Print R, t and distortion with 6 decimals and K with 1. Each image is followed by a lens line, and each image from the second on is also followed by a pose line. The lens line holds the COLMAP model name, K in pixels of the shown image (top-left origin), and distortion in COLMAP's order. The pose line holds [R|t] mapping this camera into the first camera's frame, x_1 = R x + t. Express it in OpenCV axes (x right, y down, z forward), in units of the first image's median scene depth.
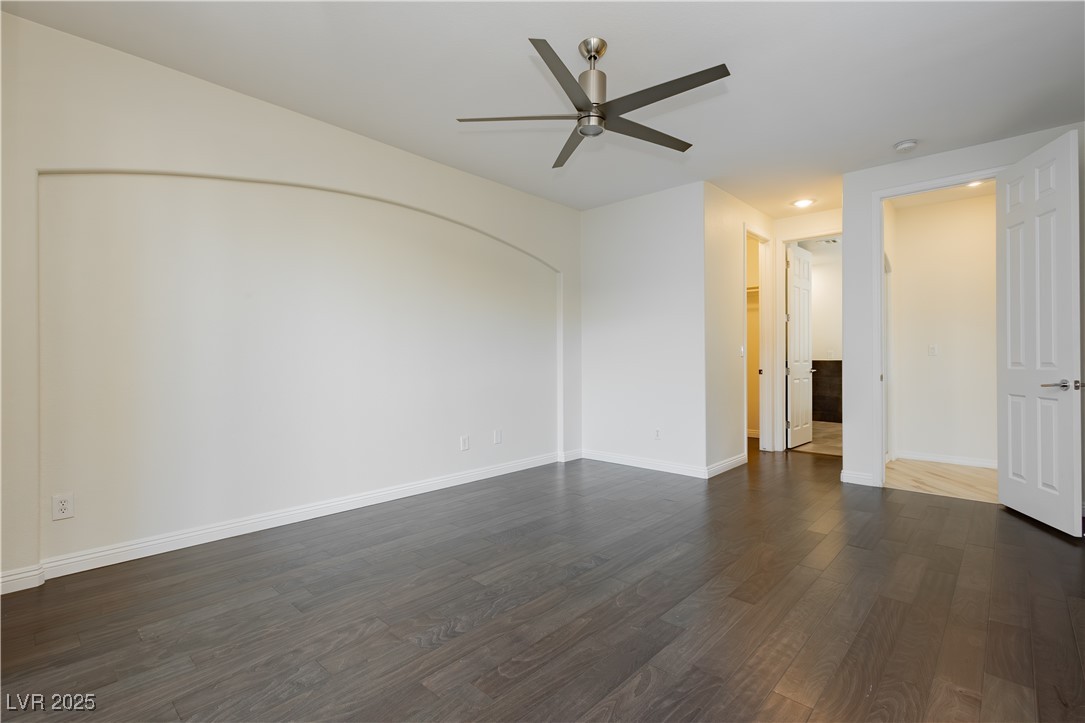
lens RADIAL K [[504.2, 0, 541.3], [0, 504.2, 359.7], [0, 0, 1]] dist [0.001477, 0.000384]
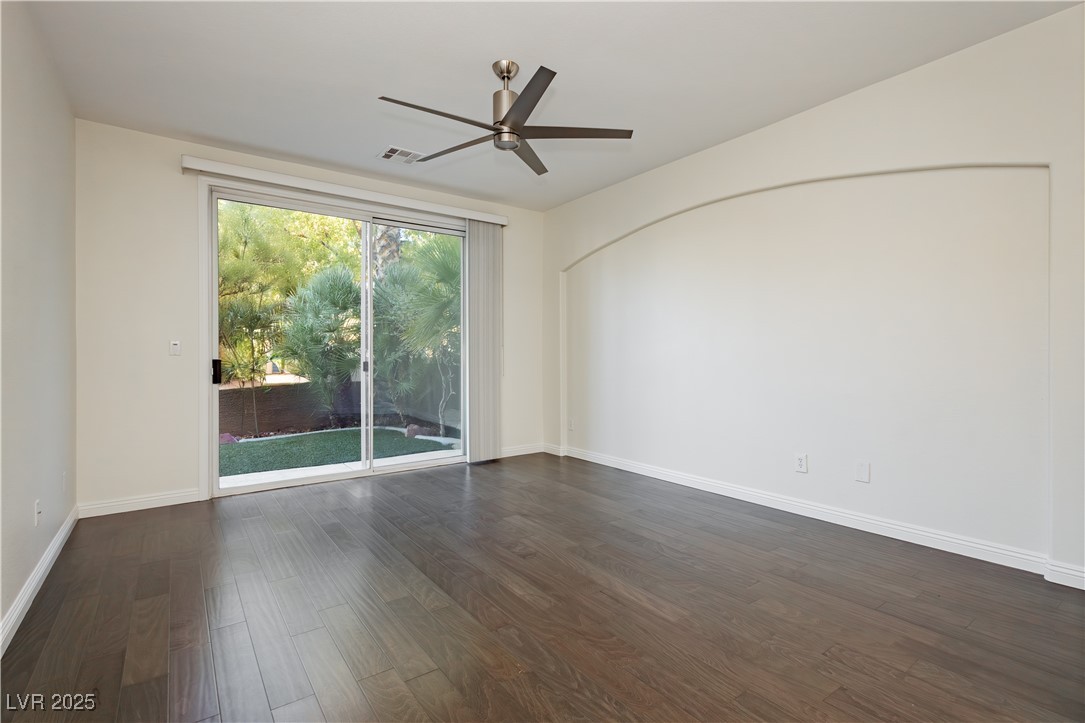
lens RADIAL K [[504.2, 0, 541.3], [0, 504.2, 359.7], [0, 0, 1]] dist [0.001477, 0.000384]
pose [[-0.192250, 0.008900, -0.981306, 1.114953], [0.000432, 0.999960, 0.008984, 0.000008], [0.981346, 0.001303, -0.192246, 1.247868]]
